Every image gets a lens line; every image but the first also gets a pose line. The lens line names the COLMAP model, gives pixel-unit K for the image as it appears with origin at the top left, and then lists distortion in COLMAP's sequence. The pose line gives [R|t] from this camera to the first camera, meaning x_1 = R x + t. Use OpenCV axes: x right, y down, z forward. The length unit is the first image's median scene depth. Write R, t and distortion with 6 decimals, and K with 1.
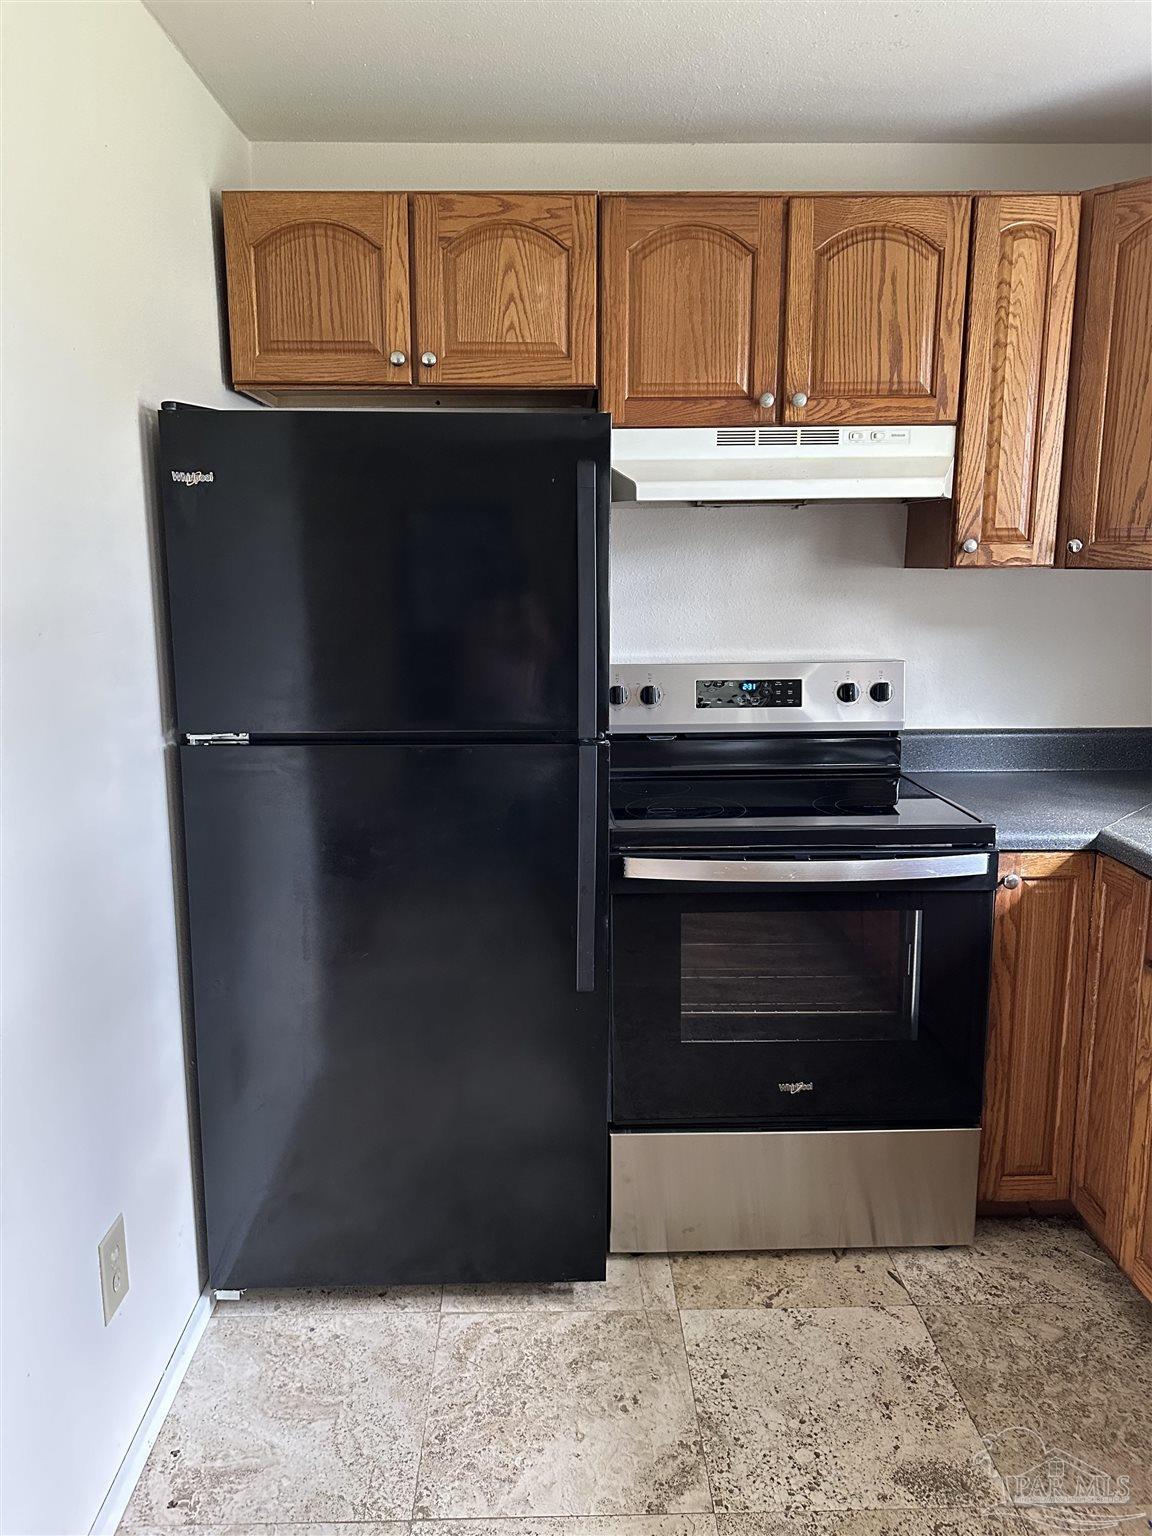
lens RADIAL K [[1060.5, 0, 575.7], [0, 1060.5, 771.2], [0, 0, 1]] dist [0.024313, -0.037864]
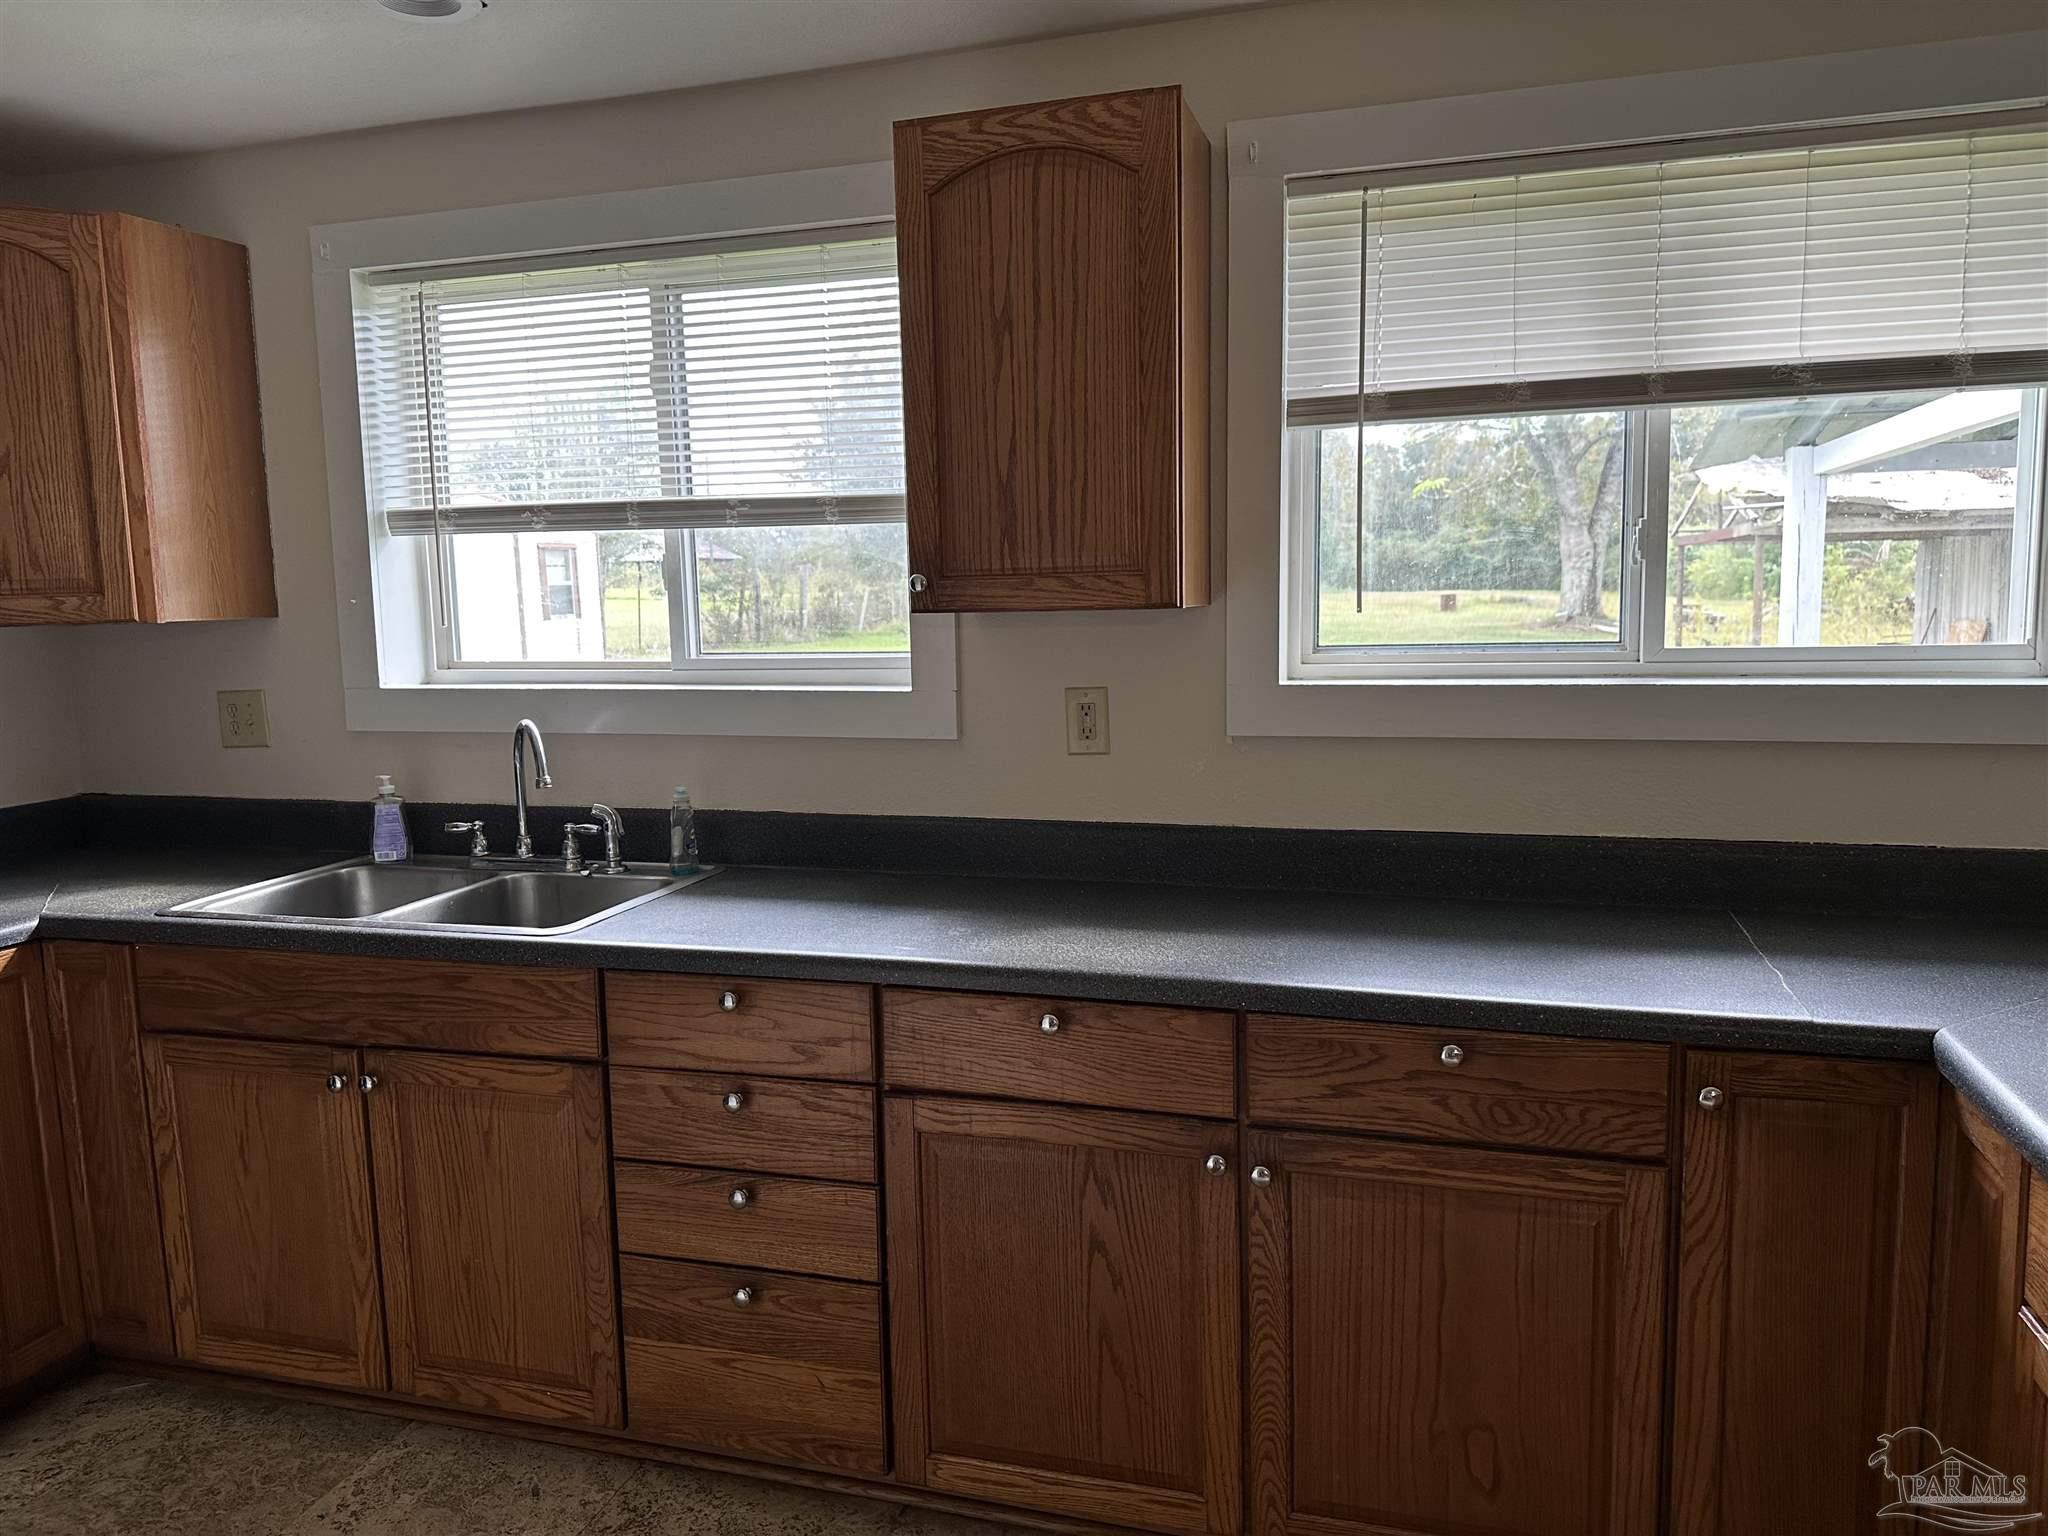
lens RADIAL K [[1414.0, 0, 1023.6], [0, 1414.0, 749.8], [0, 0, 1]] dist [0.024313, -0.037864]
pose [[0.302285, -0.119151, 0.945742, -0.368384], [0.192423, 0.979359, 0.061883, 0.004456], [-0.933594, 0.163276, 0.318973, -0.175930]]
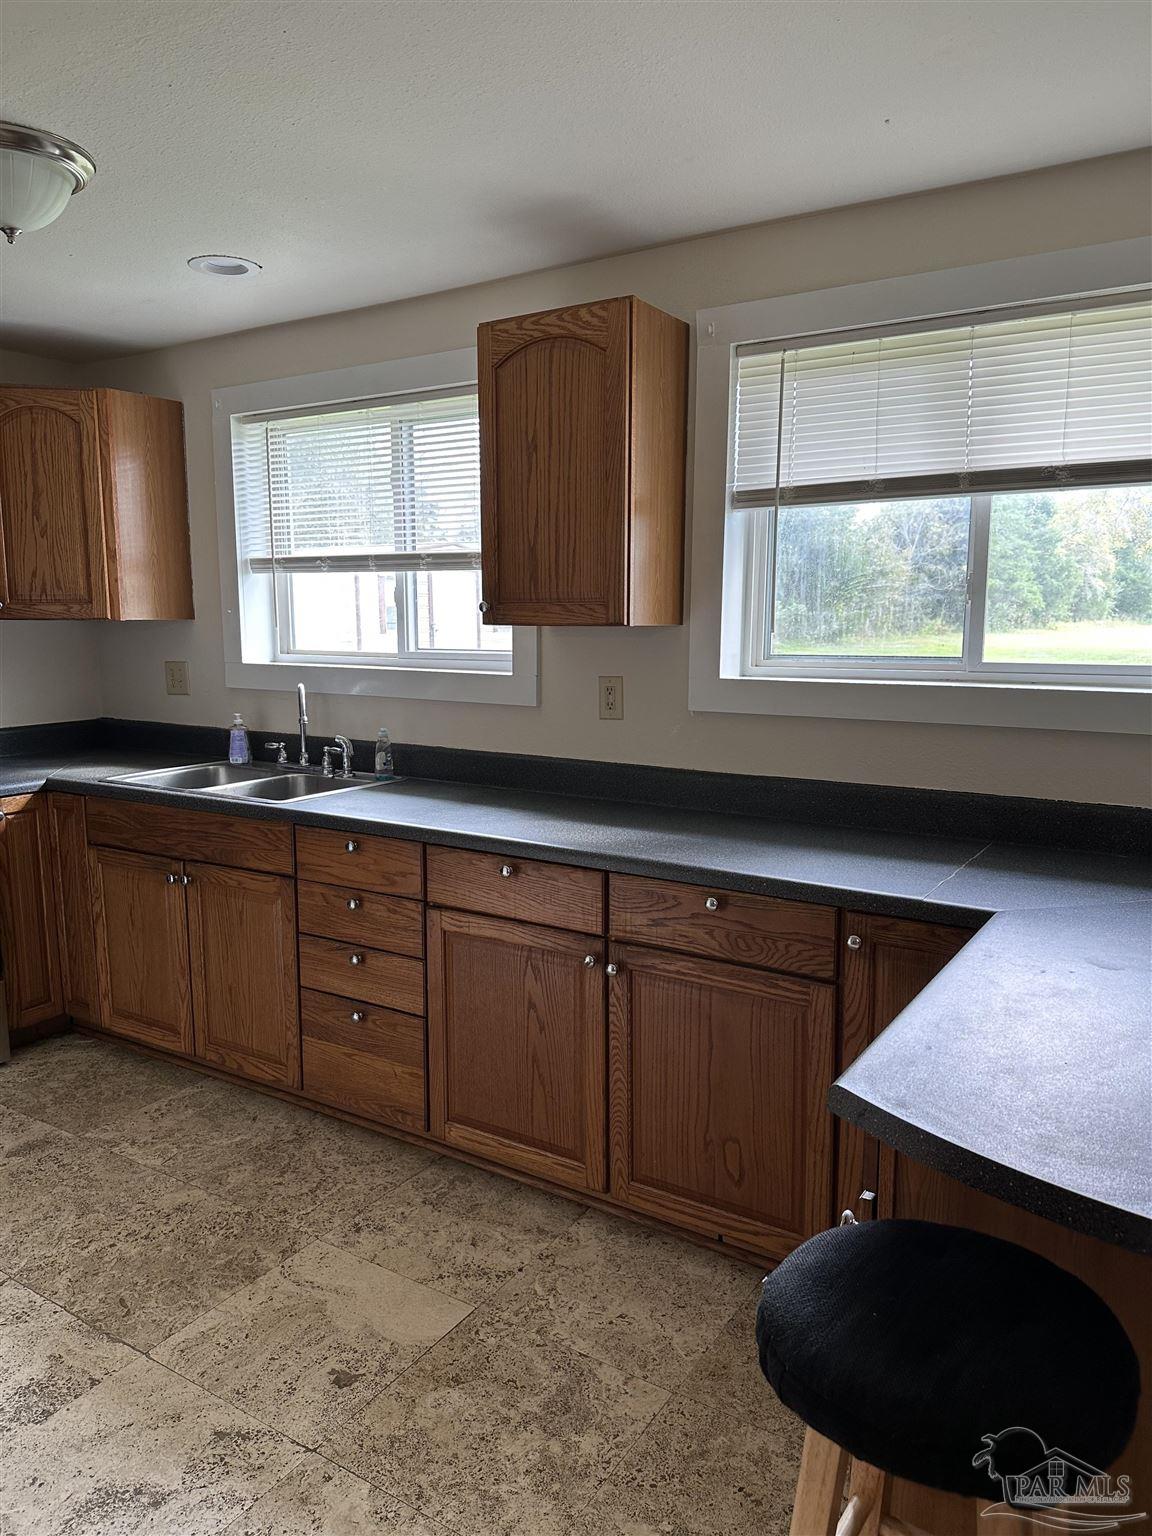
lens RADIAL K [[1060.5, 0, 570.3], [0, 1060.5, 766.9], [0, 0, 1]] dist [0.024313, -0.037864]
pose [[0.550196, -0.118063, 0.826647, -0.420327], [0.148490, 0.988010, 0.042277, 0.089515], [-0.821727, 0.099488, 0.561130, -0.590446]]
